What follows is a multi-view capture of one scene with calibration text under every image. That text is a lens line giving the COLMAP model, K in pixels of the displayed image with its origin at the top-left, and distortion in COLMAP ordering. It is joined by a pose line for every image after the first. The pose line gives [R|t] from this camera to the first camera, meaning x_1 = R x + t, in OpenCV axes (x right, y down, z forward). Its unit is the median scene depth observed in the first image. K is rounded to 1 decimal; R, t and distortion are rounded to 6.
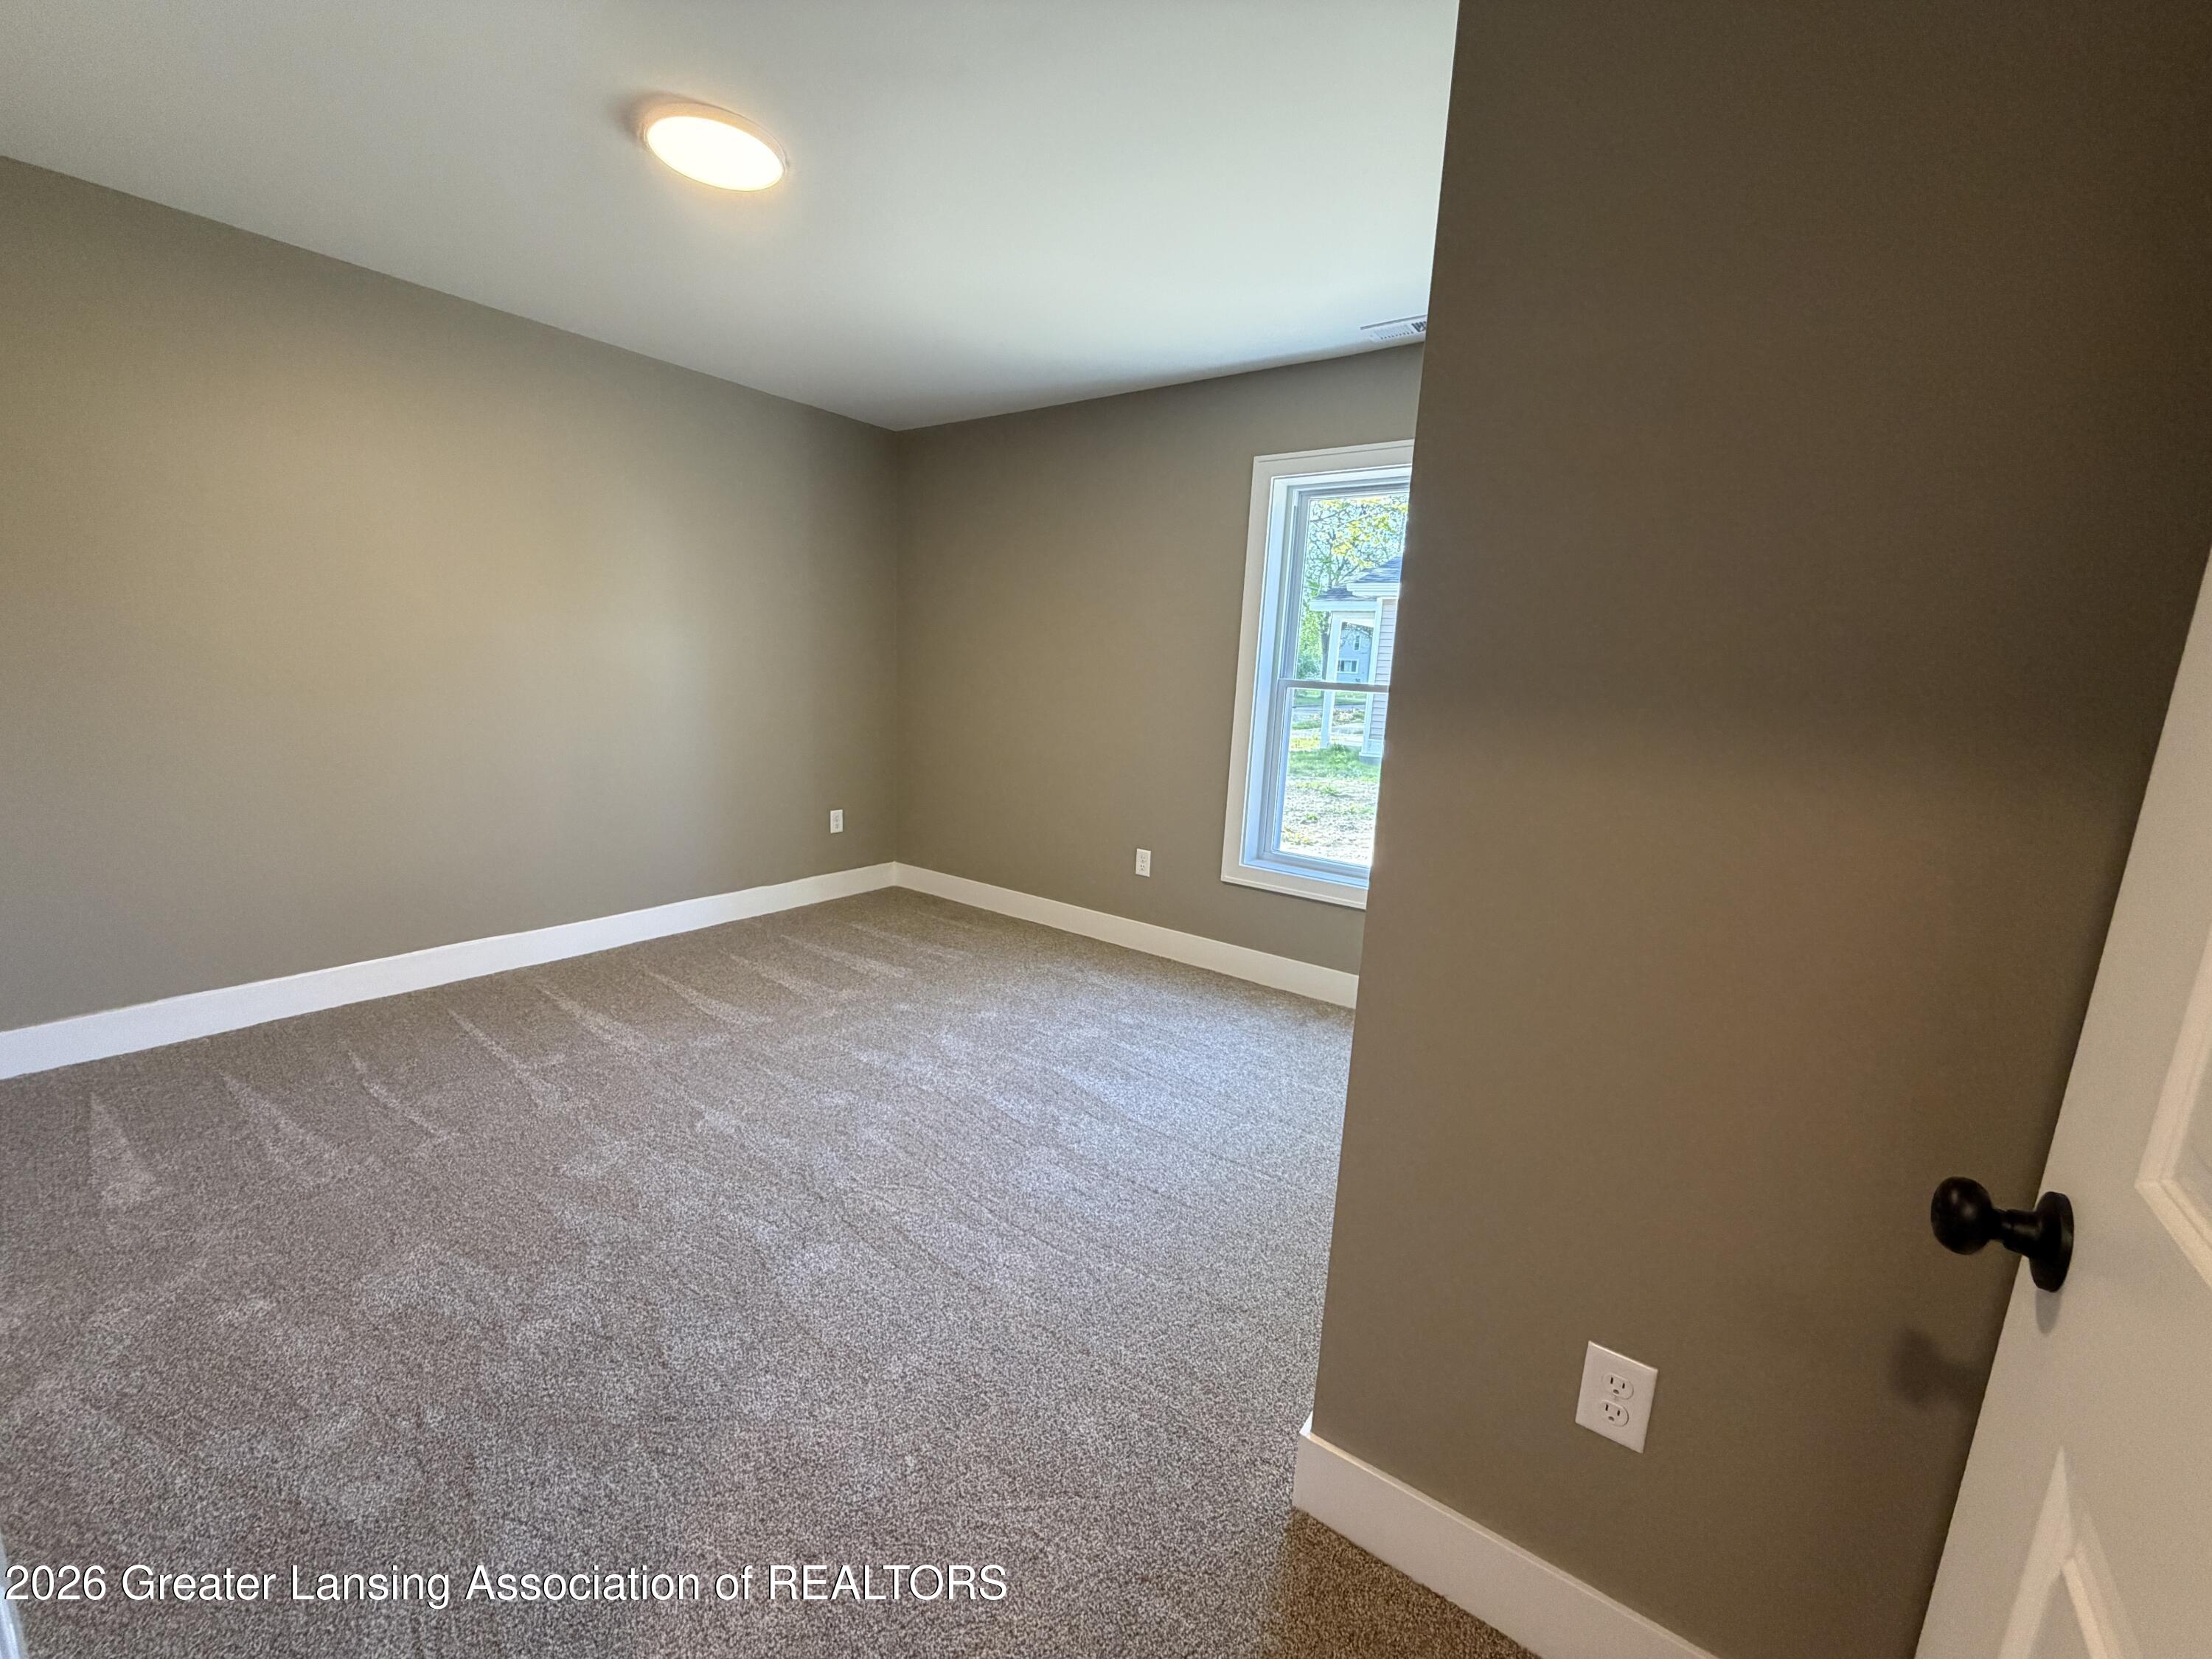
lens RADIAL K [[889.6, 0, 1093.7], [0, 889.6, 825.1], [0, 0, 1]] dist [0.006753, -0.000073]
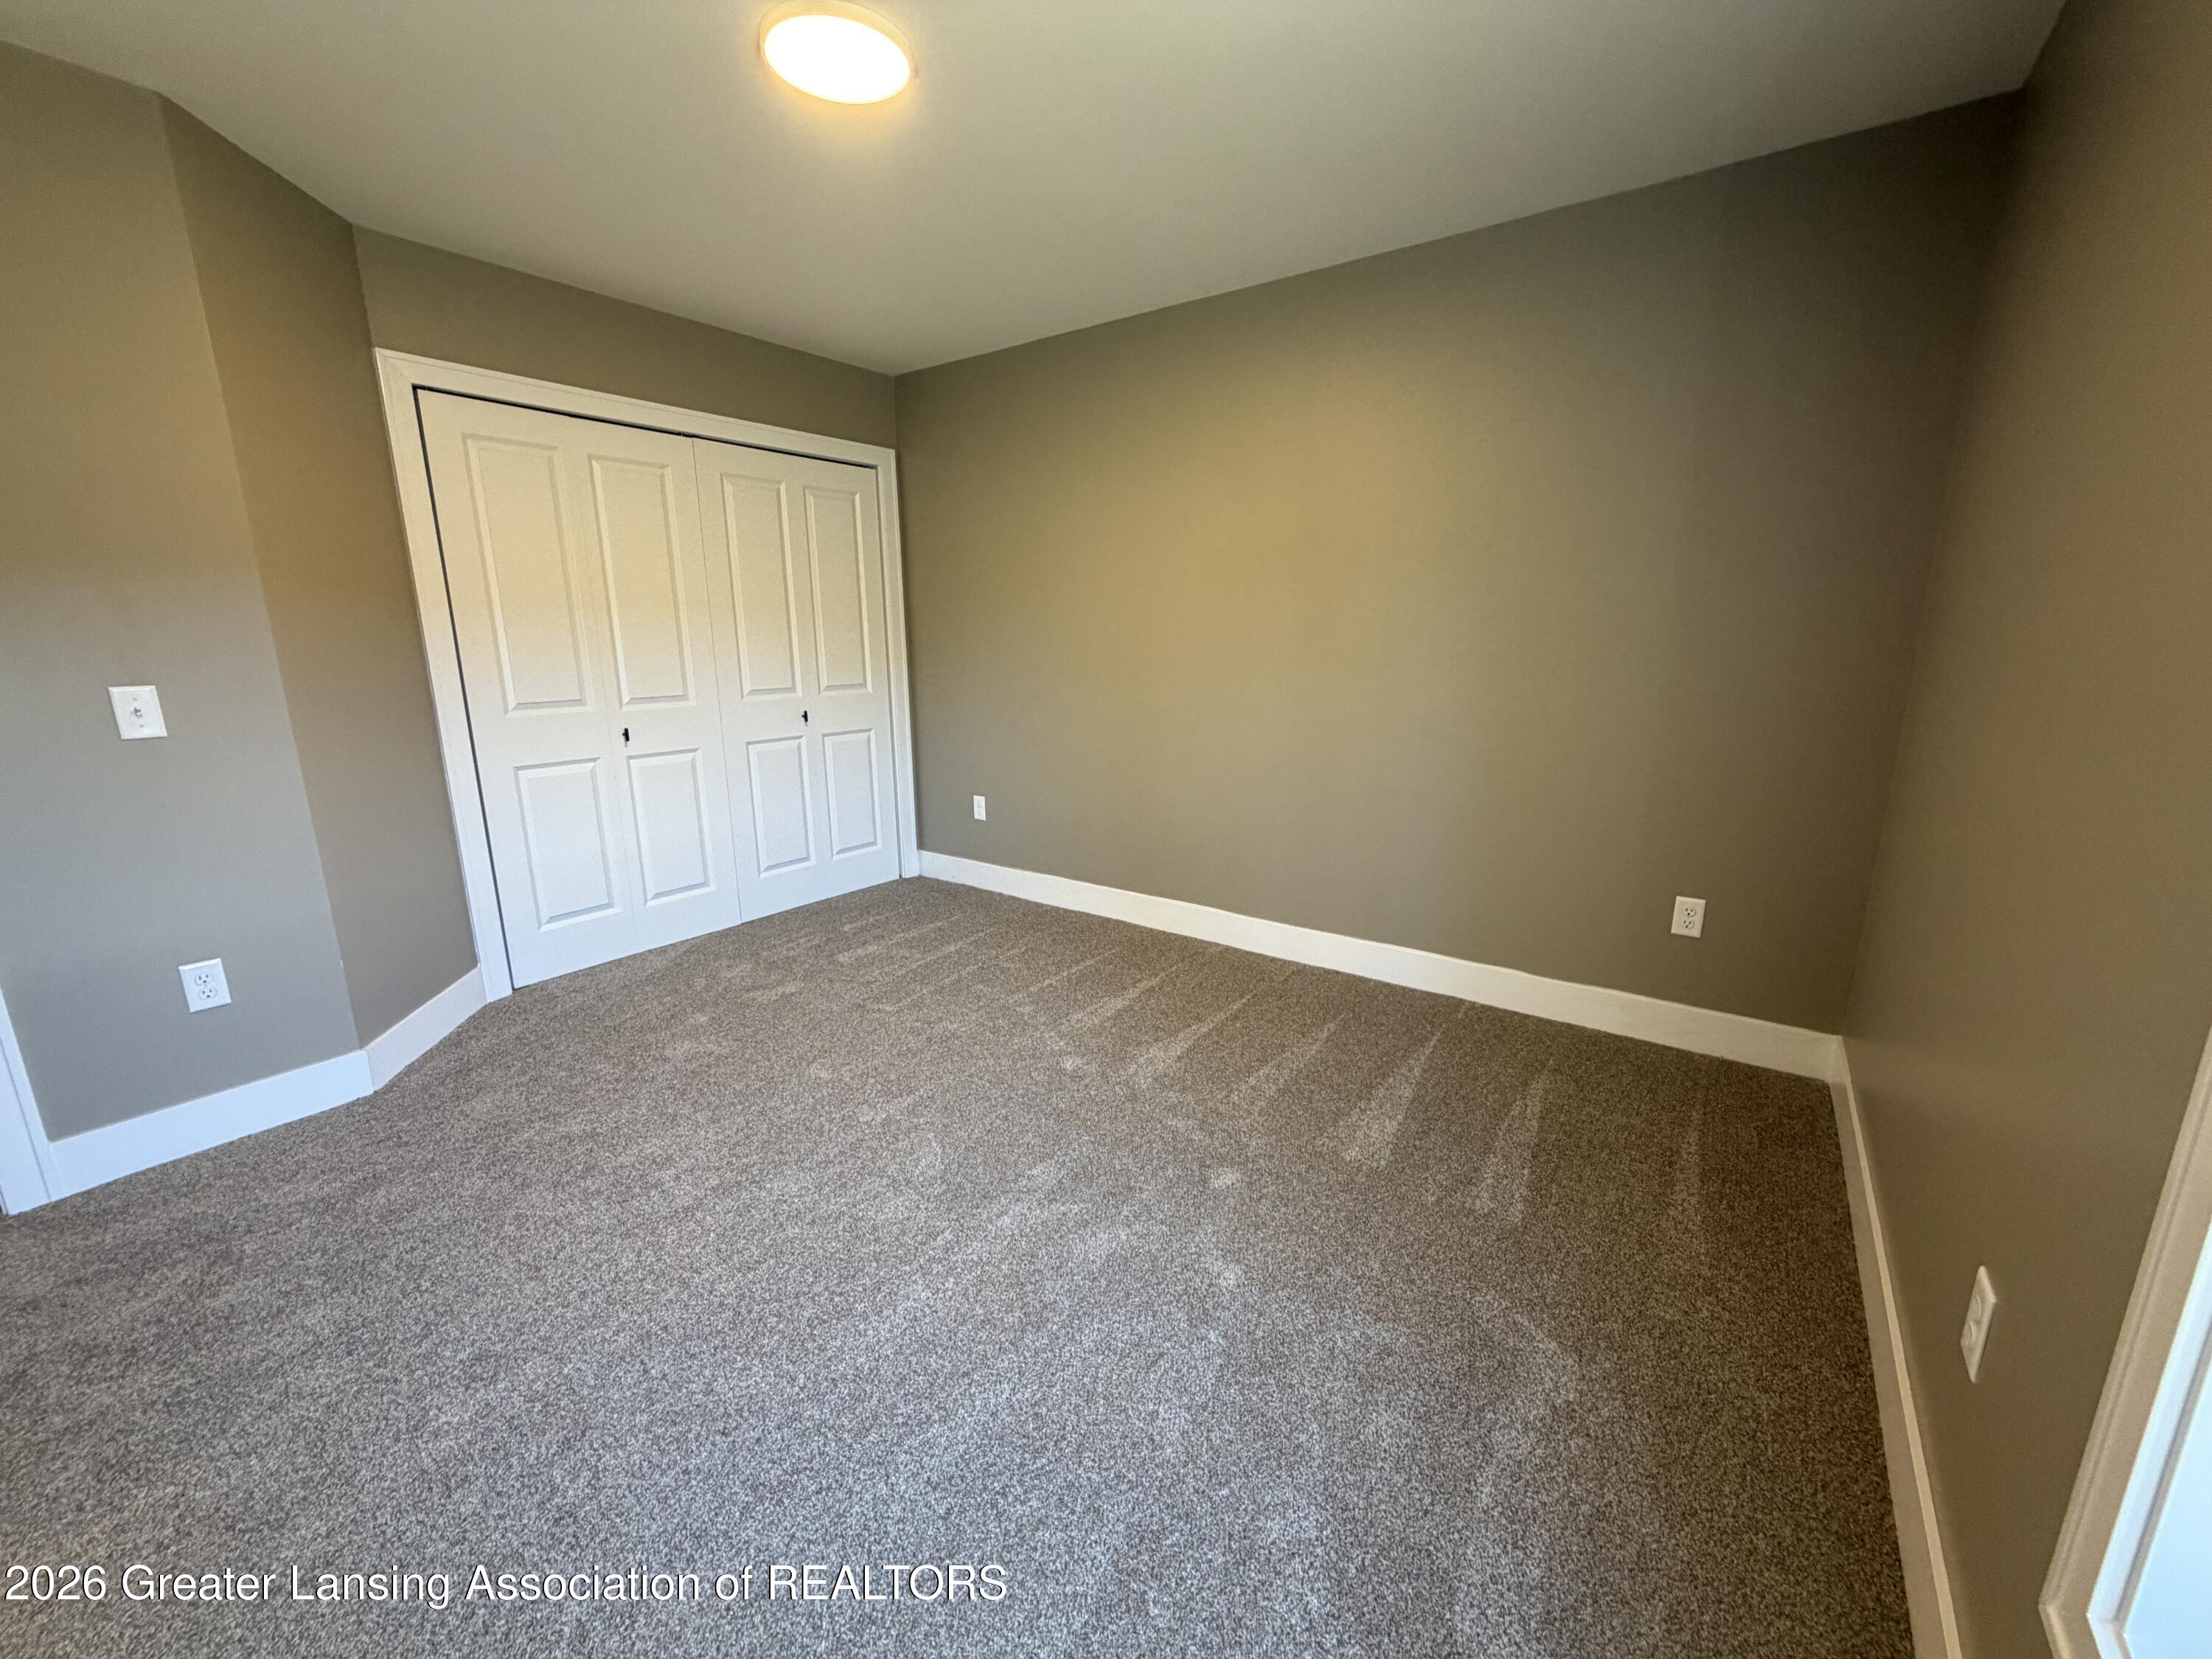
lens RADIAL K [[889.6, 0, 1093.7], [0, 889.6, 825.1], [0, 0, 1]] dist [0.006753, -0.000073]
pose [[0.022176, 0.177596, -0.983854, 0.315210], [-0.175858, 0.969444, 0.171032, -0.114511], [0.984166, 0.169225, 0.052730, 0.738258]]
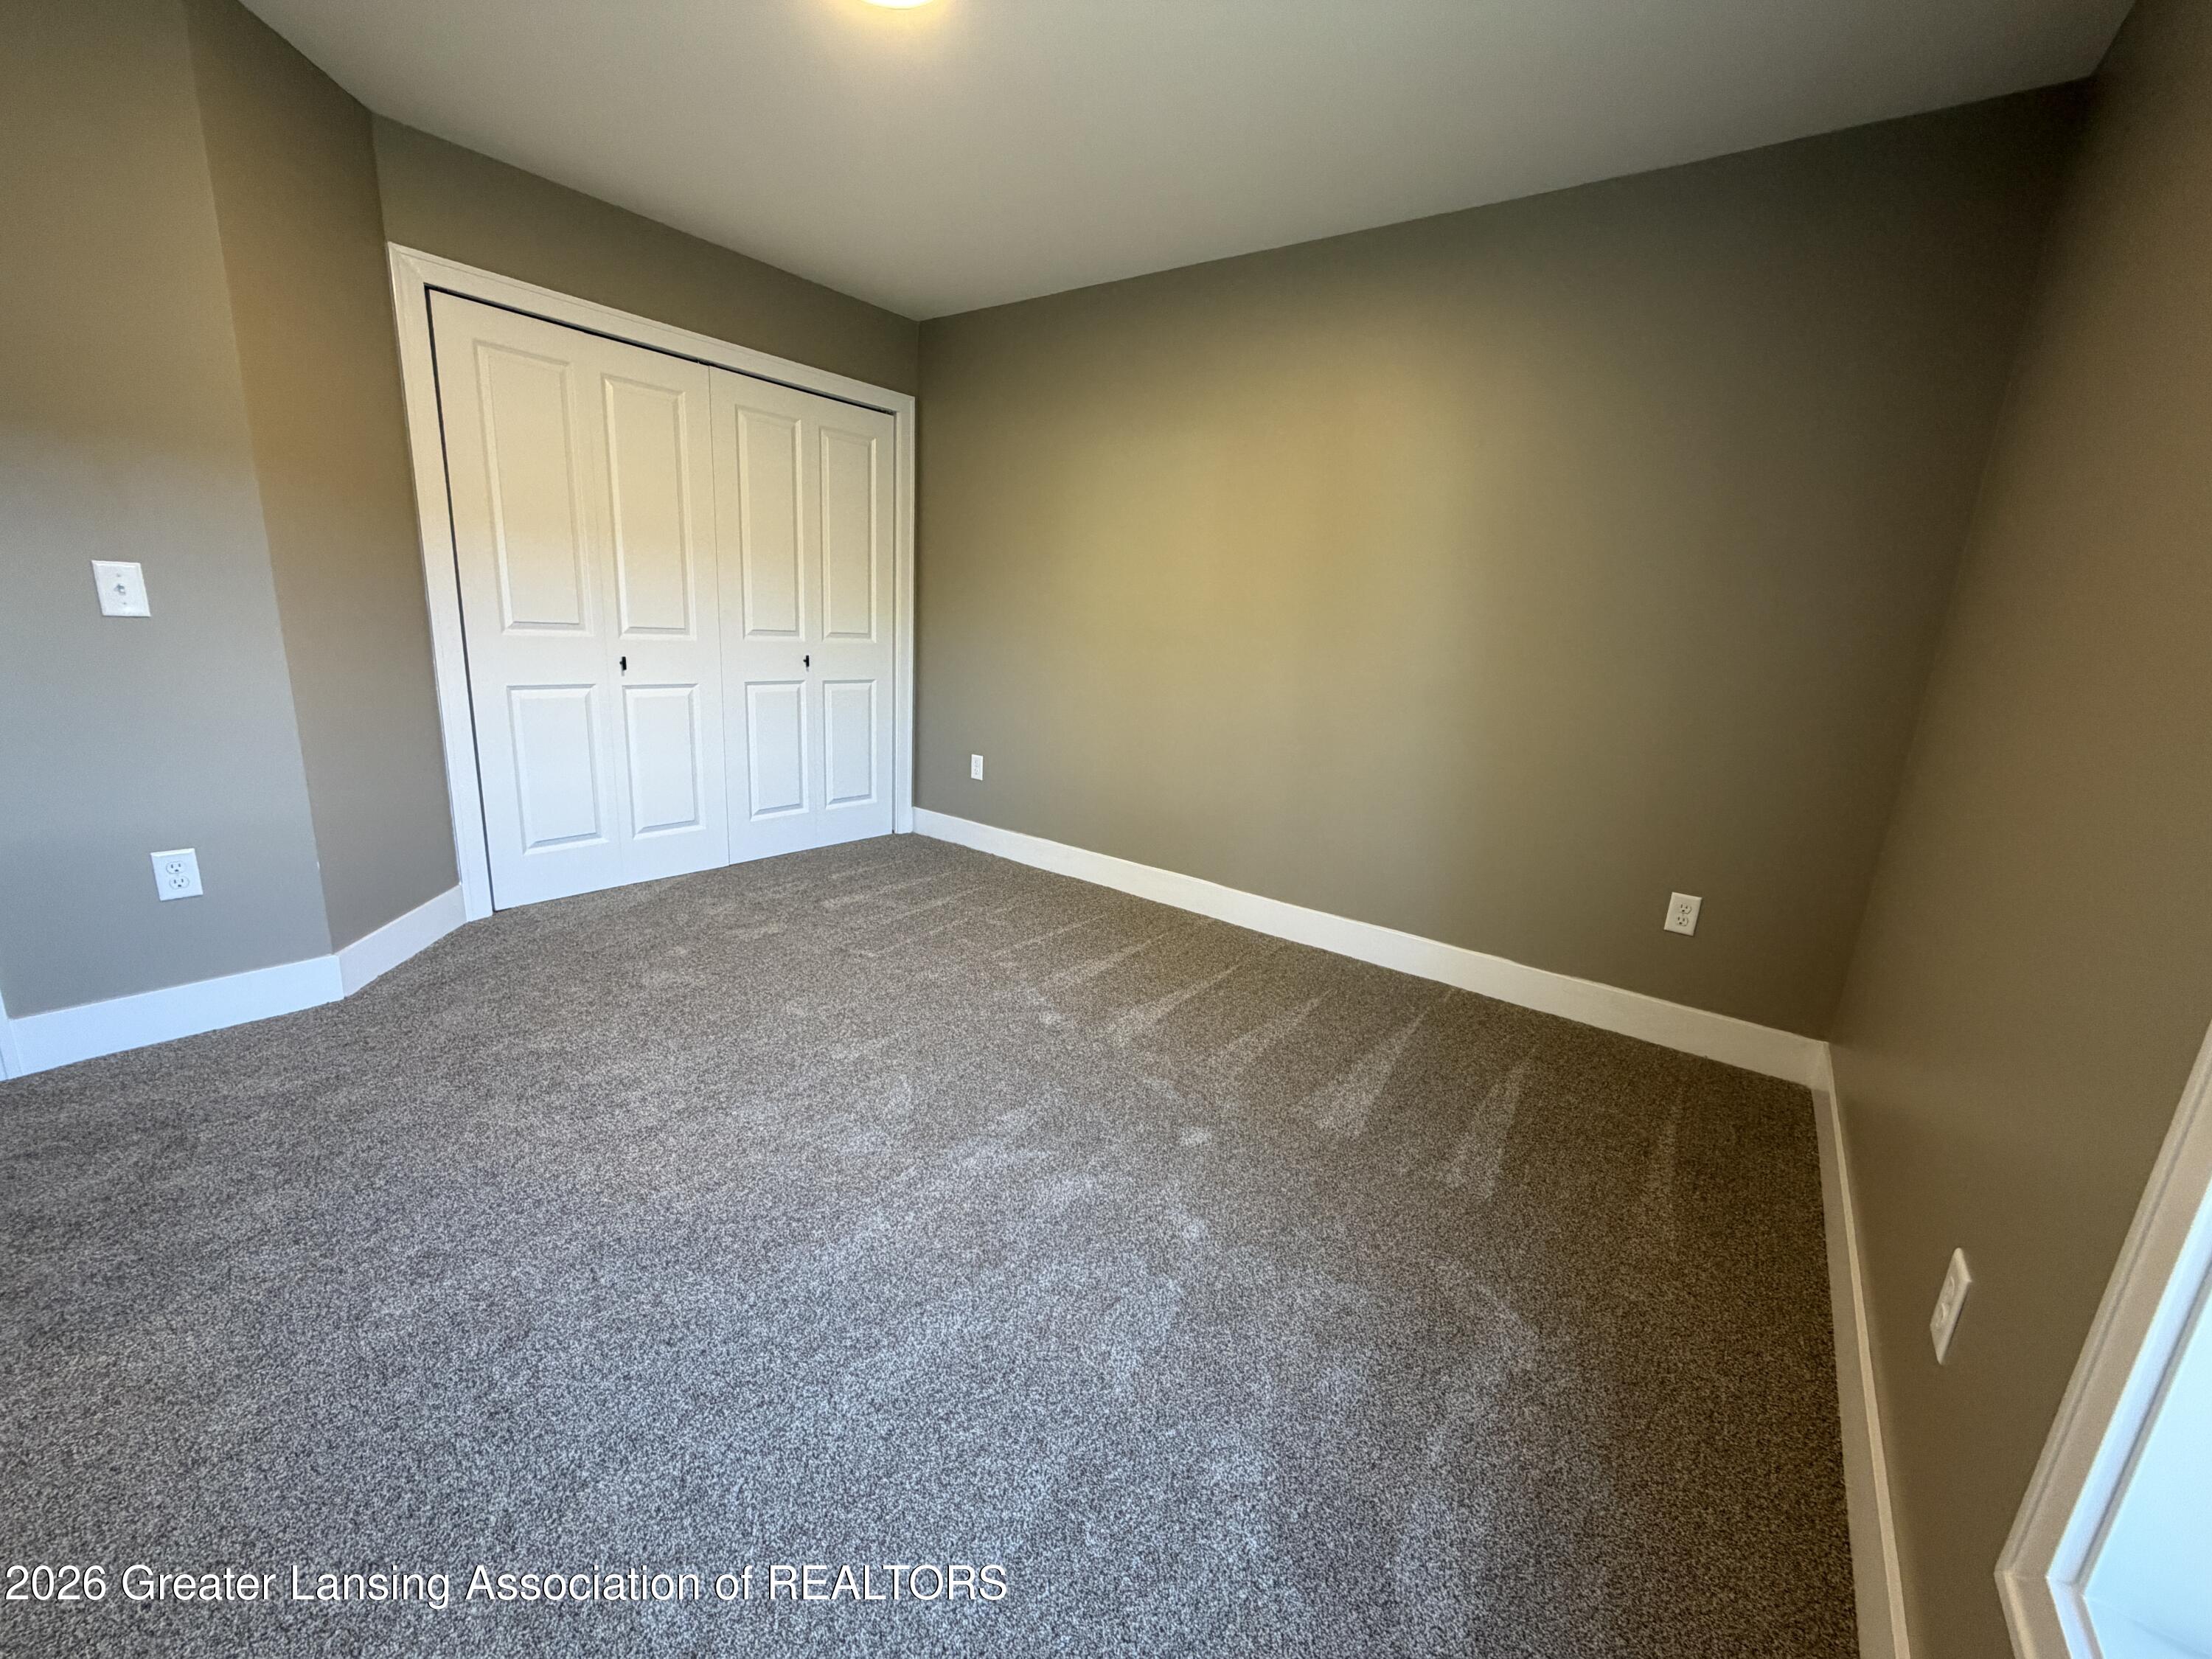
lens RADIAL K [[889.6, 0, 1093.7], [0, 889.6, 825.1], [0, 0, 1]] dist [0.006753, -0.000073]
pose [[0.010180, 0.192866, -0.981172, 0.310921], [-0.241017, 0.952768, 0.184782, -0.089736], [0.970467, 0.234599, 0.056183, 0.748268]]
